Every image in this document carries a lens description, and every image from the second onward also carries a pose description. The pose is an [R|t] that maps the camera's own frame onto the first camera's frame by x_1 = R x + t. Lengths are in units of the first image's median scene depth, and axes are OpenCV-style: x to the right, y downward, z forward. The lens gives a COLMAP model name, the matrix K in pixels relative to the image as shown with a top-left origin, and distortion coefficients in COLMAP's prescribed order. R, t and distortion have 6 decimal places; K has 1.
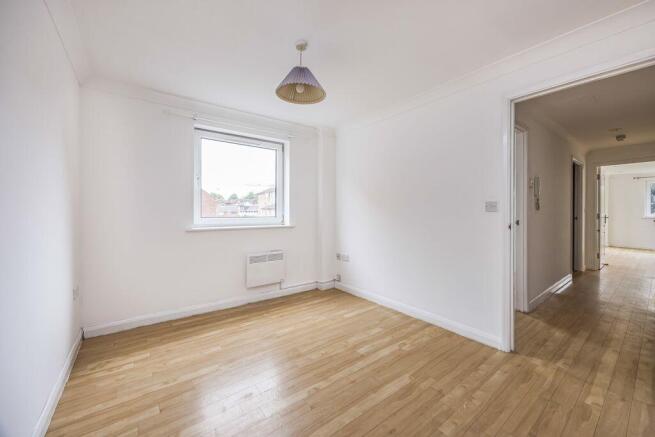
lens RADIAL K [[262.0, 0, 339.2], [0, 262.0, 212.6], [0, 0, 1]] dist [-0.000279, -0.000043]
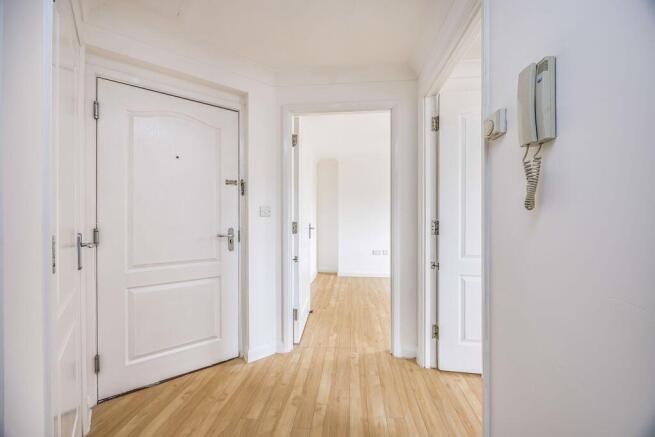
lens RADIAL K [[252.2, 0, 326.9], [0, 252.2, 217.6], [0, 0, 1]] dist [-0.000491, -0.000215]
pose [[-0.703552, -0.001152, -0.710643, 1.505182], [-0.001877, 0.999998, 0.000237, -0.005691], [0.710642, 0.001501, -0.703553, 1.476696]]
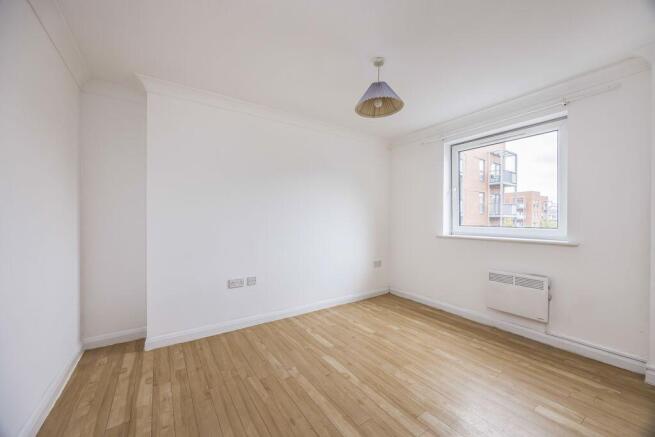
lens RADIAL K [[252.2, 0, 326.9], [0, 252.2, 217.6], [0, 0, 1]] dist [-0.000491, -0.000215]
pose [[-0.086737, -0.008617, -0.996194, 0.670015], [-0.007399, 0.999941, -0.008005, -0.001517], [0.996204, 0.006676, -0.086795, 0.663458]]
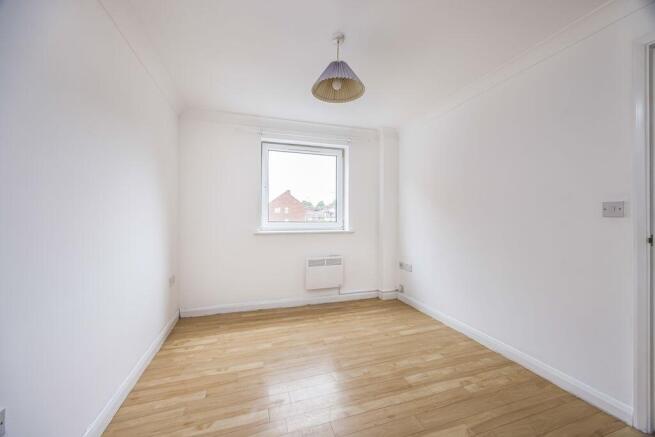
lens RADIAL K [[252.2, 0, 326.9], [0, 252.2, 217.6], [0, 0, 1]] dist [-0.000491, -0.000215]
pose [[0.934358, 0.002469, -0.356328, 0.102862], [-0.003200, 0.999994, -0.001464, 0.001258], [0.356322, 0.002508, 0.934360, 0.109605]]
